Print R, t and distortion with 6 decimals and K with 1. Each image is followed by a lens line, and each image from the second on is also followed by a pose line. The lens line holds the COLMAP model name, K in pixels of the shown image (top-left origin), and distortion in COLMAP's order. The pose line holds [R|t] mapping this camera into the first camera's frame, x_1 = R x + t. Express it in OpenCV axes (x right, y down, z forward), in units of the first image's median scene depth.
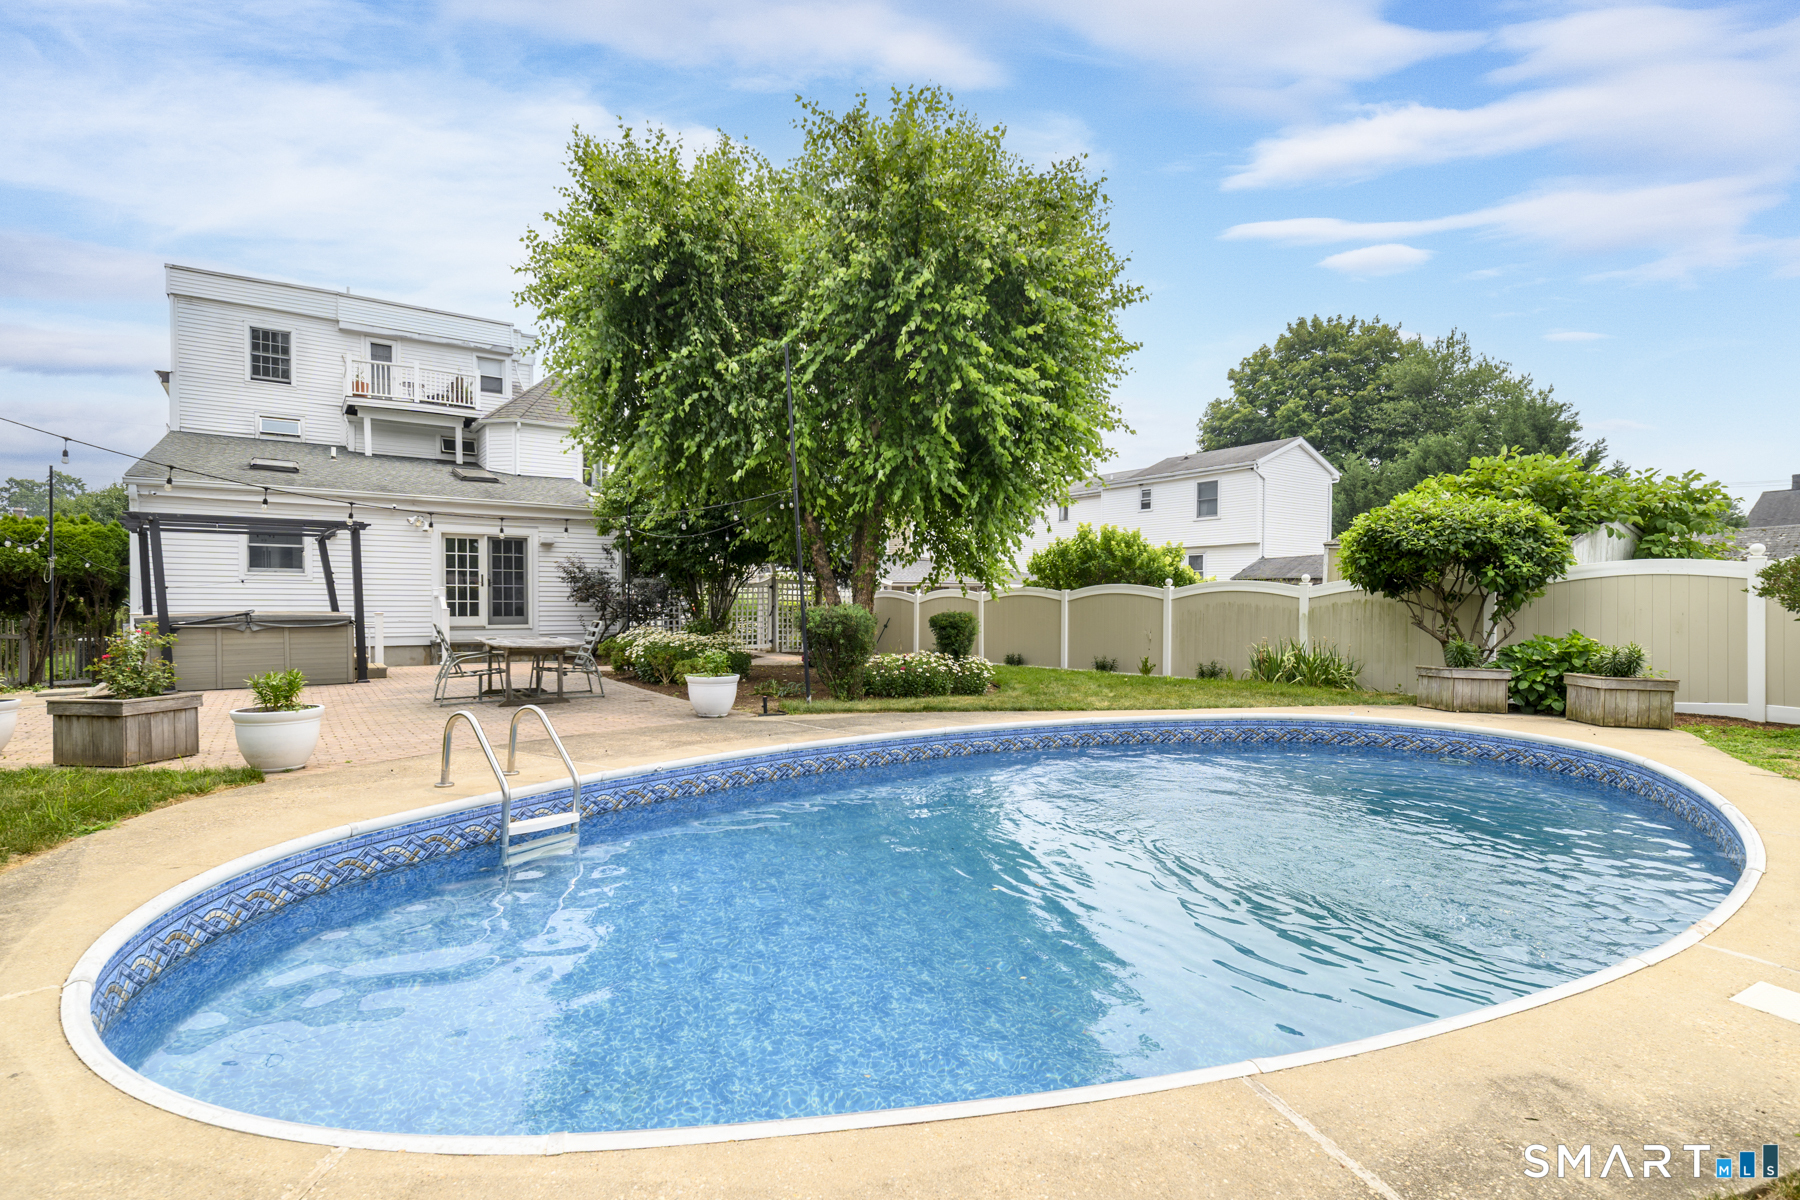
lens RADIAL K [[870.8, 0, 887.2], [0, 870.8, 626.9], [0, 0, 1]] dist [0.002145, 0.000677]
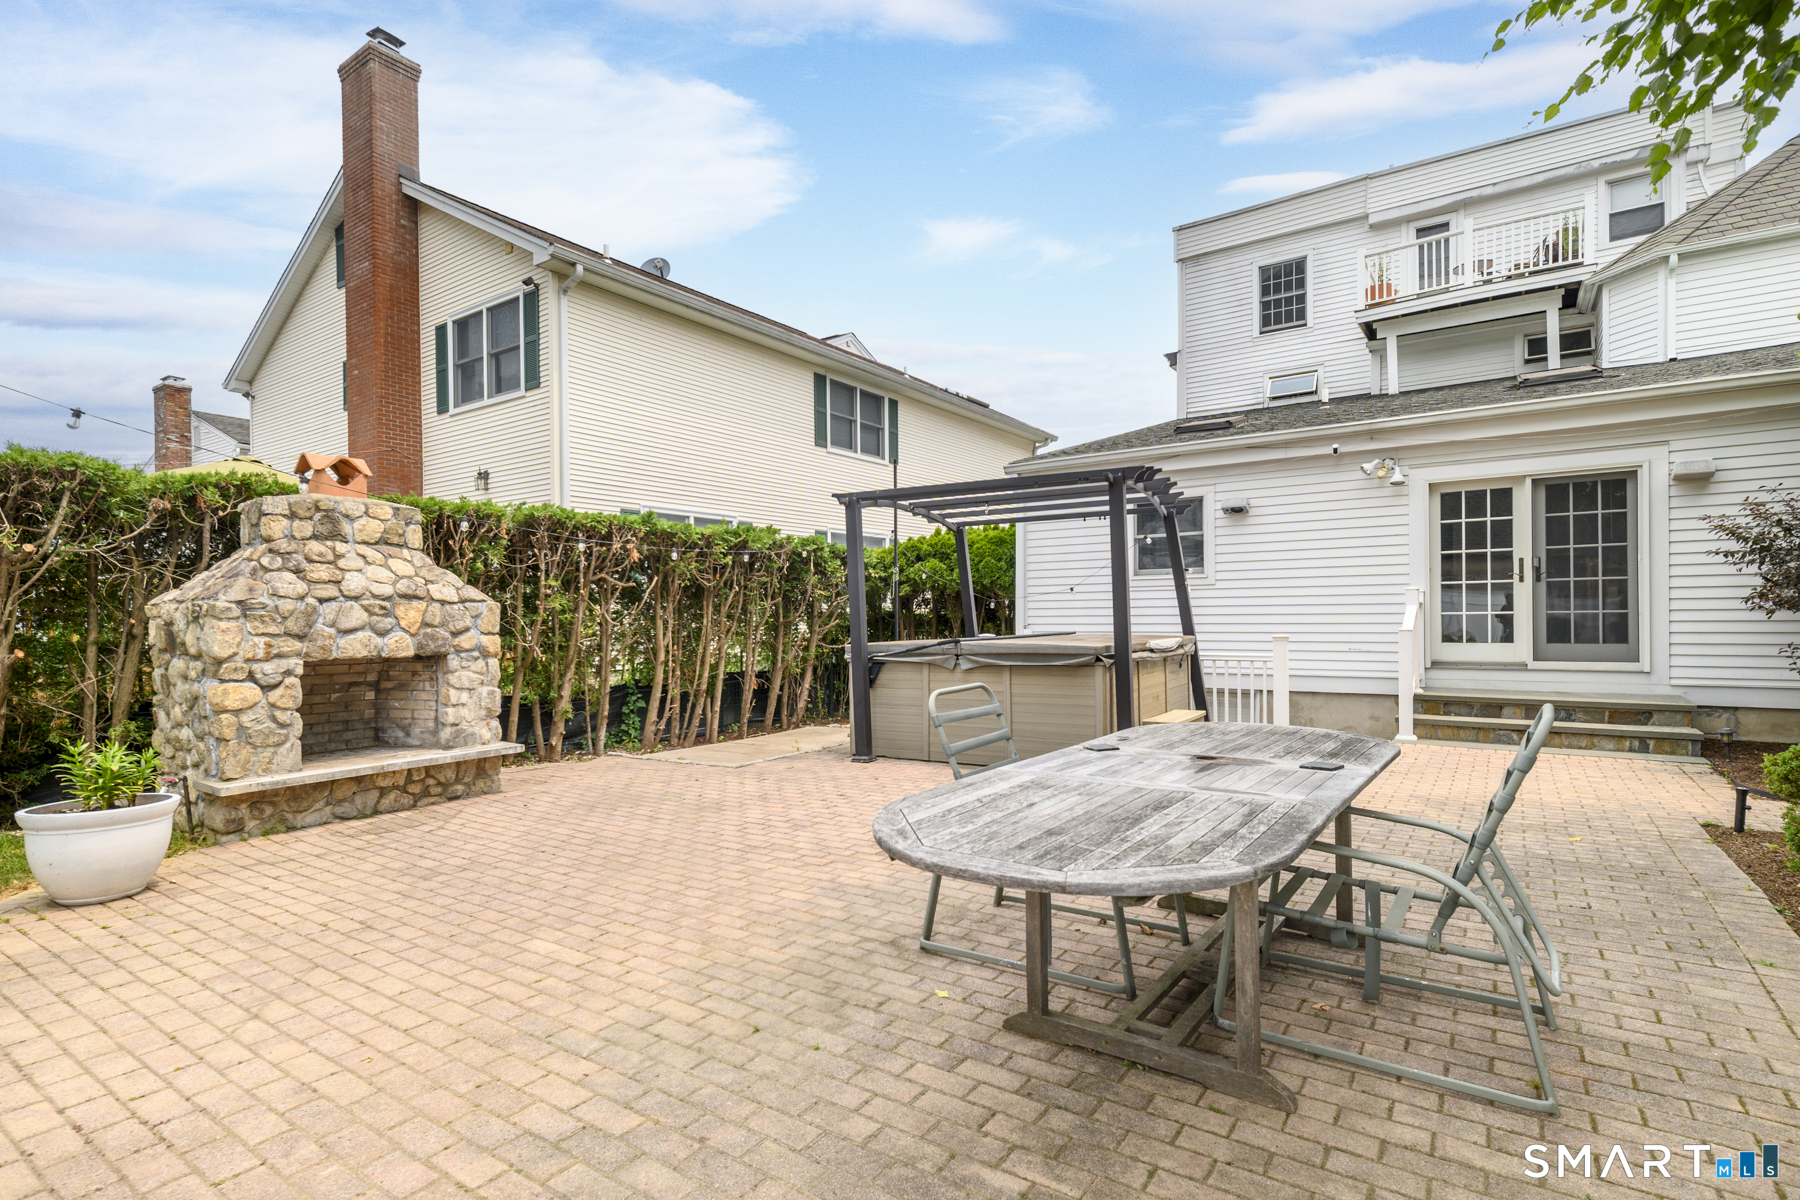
lens RADIAL K [[870.8, 0, 887.2], [0, 870.8, 626.9], [0, 0, 1]] dist [0.002145, 0.000677]
pose [[0.335618, 0.000066, -0.941998, -0.118016], [-0.014079, 0.999889, -0.004947, -0.013489], [0.941893, 0.014923, 0.335582, 0.483813]]
